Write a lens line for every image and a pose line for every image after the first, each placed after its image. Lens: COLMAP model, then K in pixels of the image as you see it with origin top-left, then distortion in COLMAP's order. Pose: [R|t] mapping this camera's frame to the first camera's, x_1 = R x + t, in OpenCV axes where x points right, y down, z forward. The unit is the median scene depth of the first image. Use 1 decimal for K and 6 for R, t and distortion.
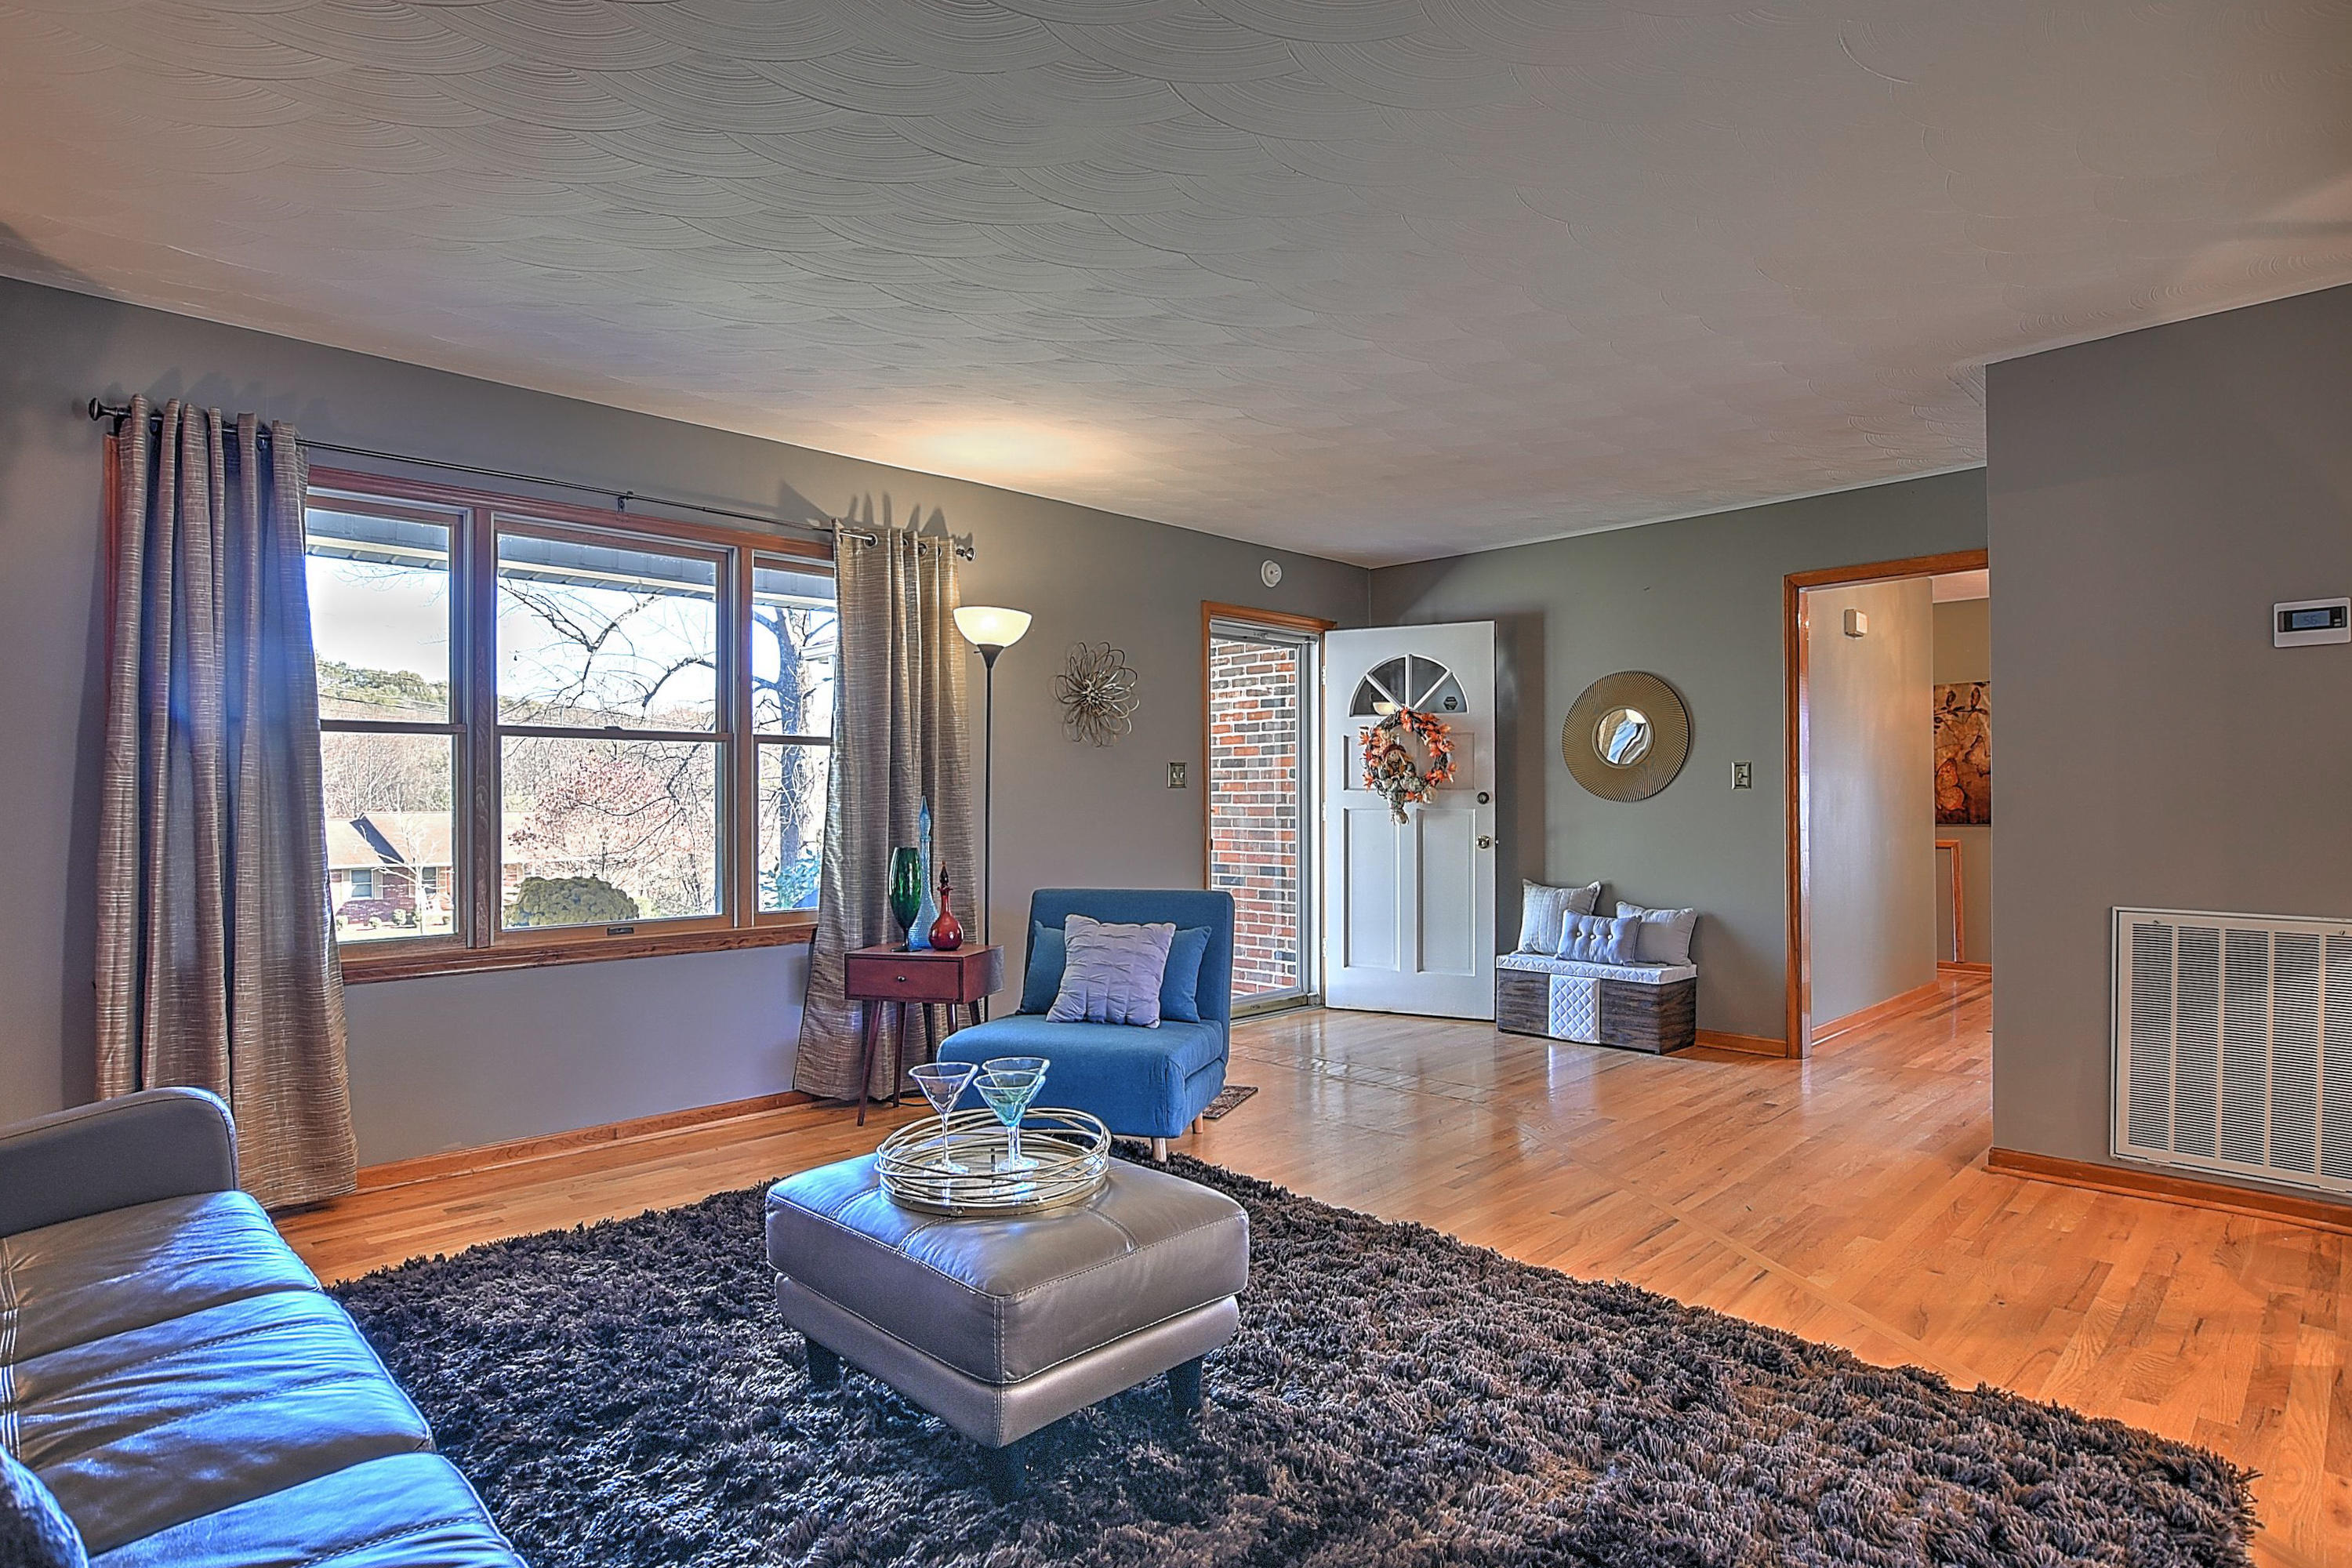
lens RADIAL K [[1208.6, 0, 1179.5], [0, 1208.6, 792.3], [0, 0, 1]] dist [-0.029372, 0.005199]
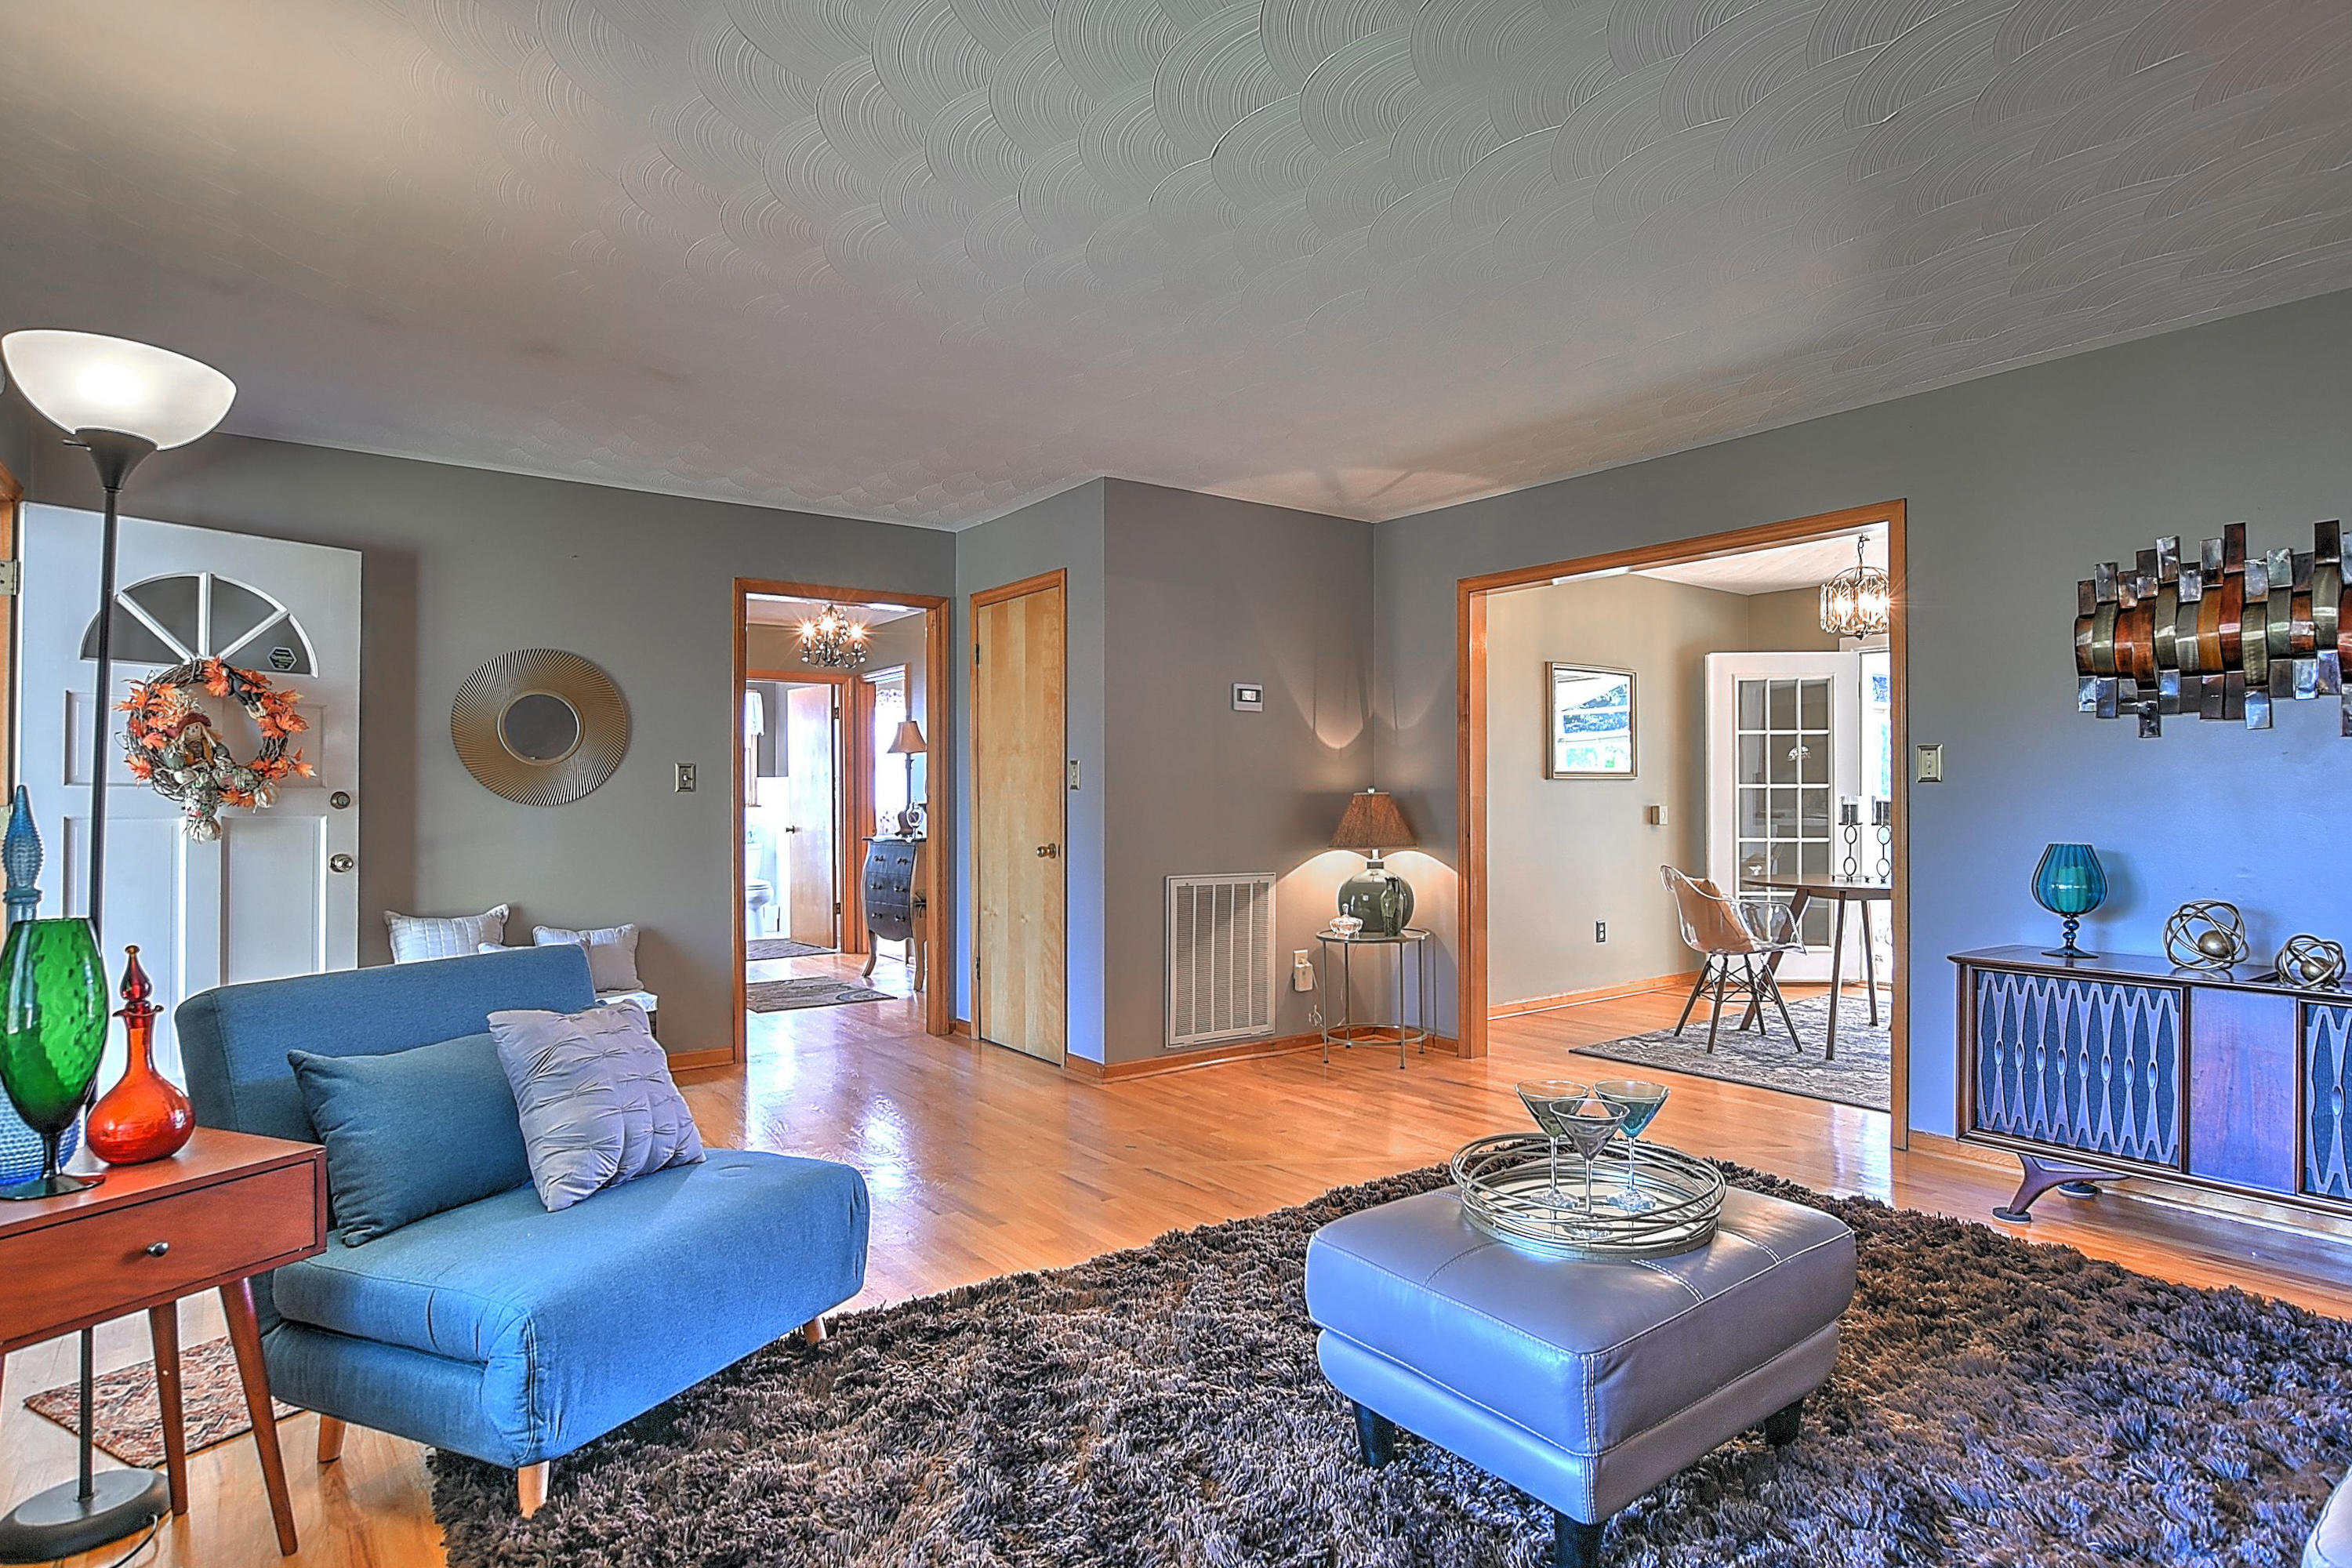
lens RADIAL K [[1208.6, 0, 1181.1], [0, 1208.6, 788.5], [0, 0, 1]] dist [-0.029372, 0.005199]
pose [[0.132624, 0.018319, 0.990997, -0.372074], [-0.004520, 0.999830, -0.017877, 0.007980], [-0.991156, -0.002108, 0.132684, 0.422129]]
